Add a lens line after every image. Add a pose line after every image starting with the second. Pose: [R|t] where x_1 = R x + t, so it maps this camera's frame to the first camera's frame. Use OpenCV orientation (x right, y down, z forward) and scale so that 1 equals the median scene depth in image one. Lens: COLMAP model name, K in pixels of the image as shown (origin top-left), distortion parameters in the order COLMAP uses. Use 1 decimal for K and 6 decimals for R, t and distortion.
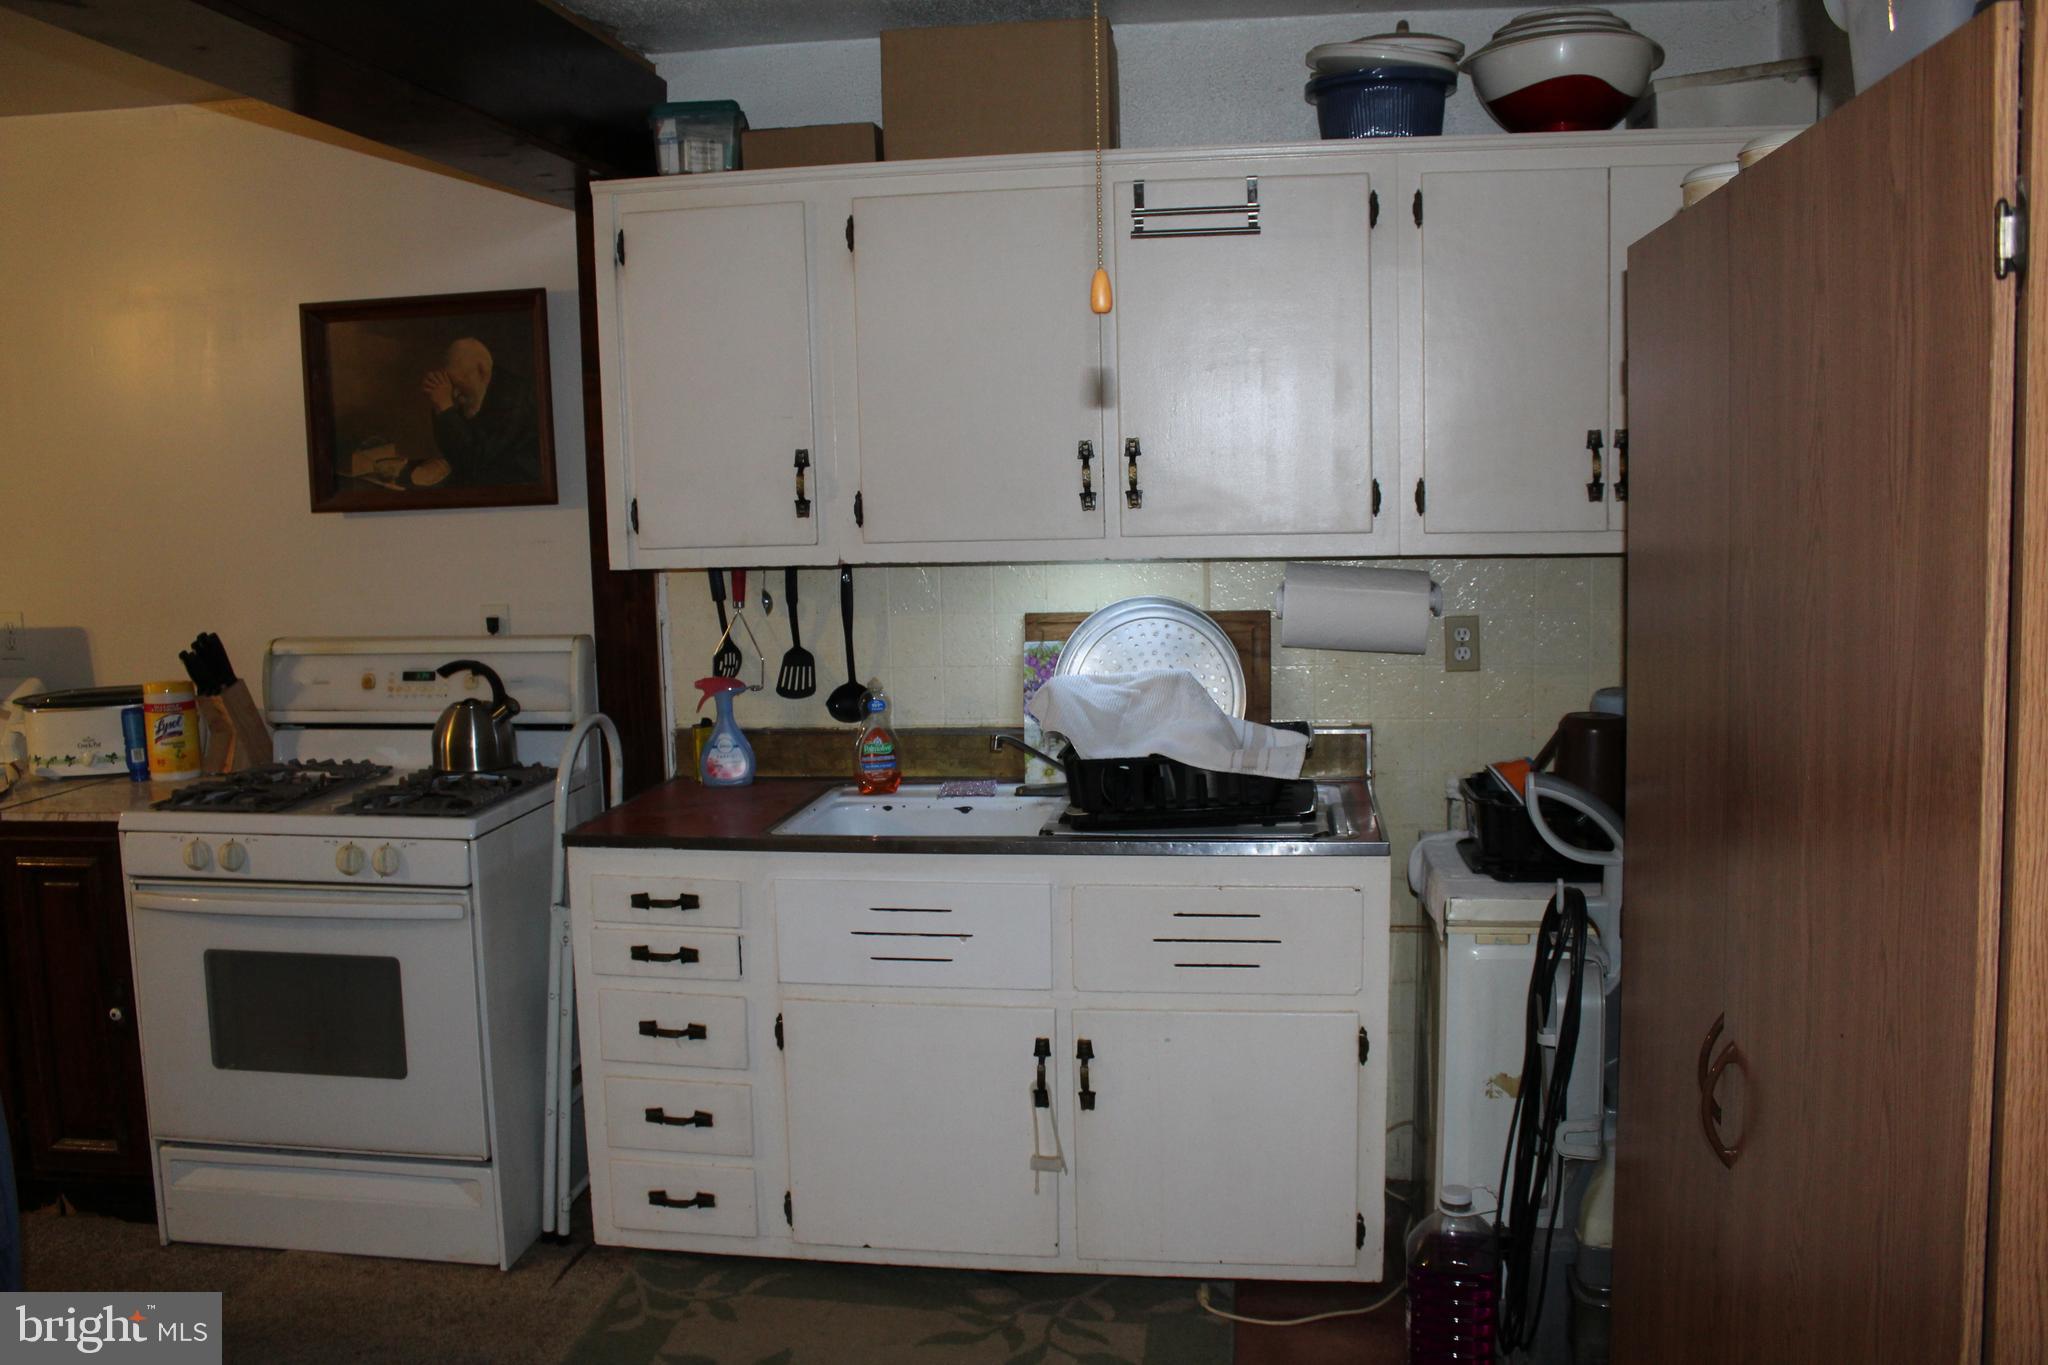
lens RADIAL K [[1680.6, 0, 1024.0], [0, 1680.6, 682.5], [0, 0, 1]] dist [-0.156578, 0.111664]
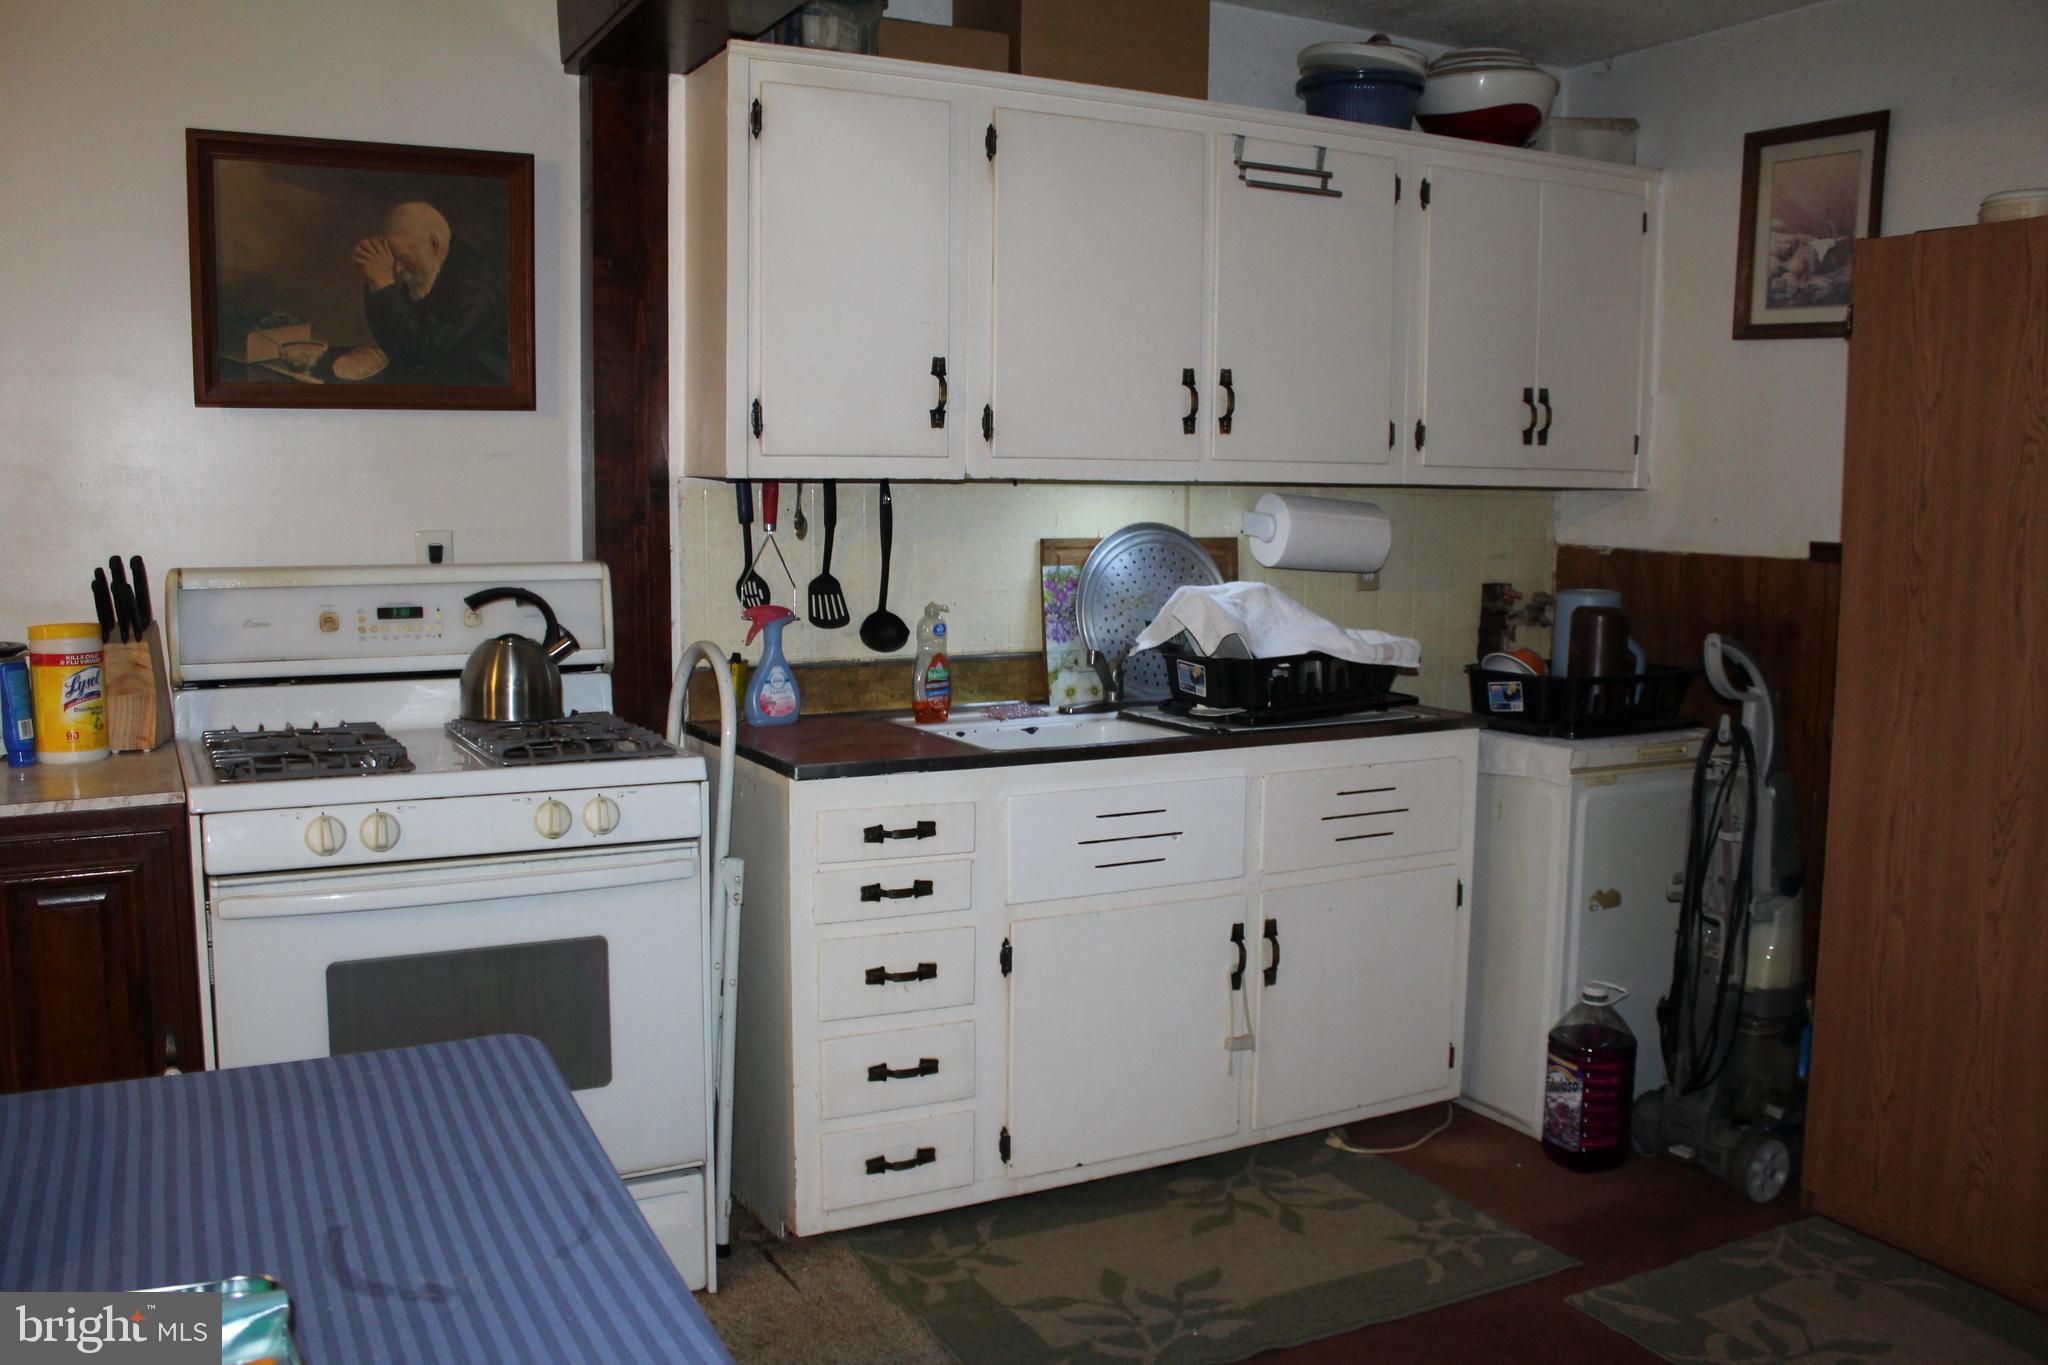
lens RADIAL K [[1680.6, 0, 1024.0], [0, 1680.6, 682.5], [0, 0, 1]] dist [-0.156578, 0.111664]
pose [[0.810523, -0.038257, 0.584456, -0.610726], [0.047489, 0.998872, -0.000475, 0.046346], [-0.583778, 0.028140, 0.811426, 0.182300]]
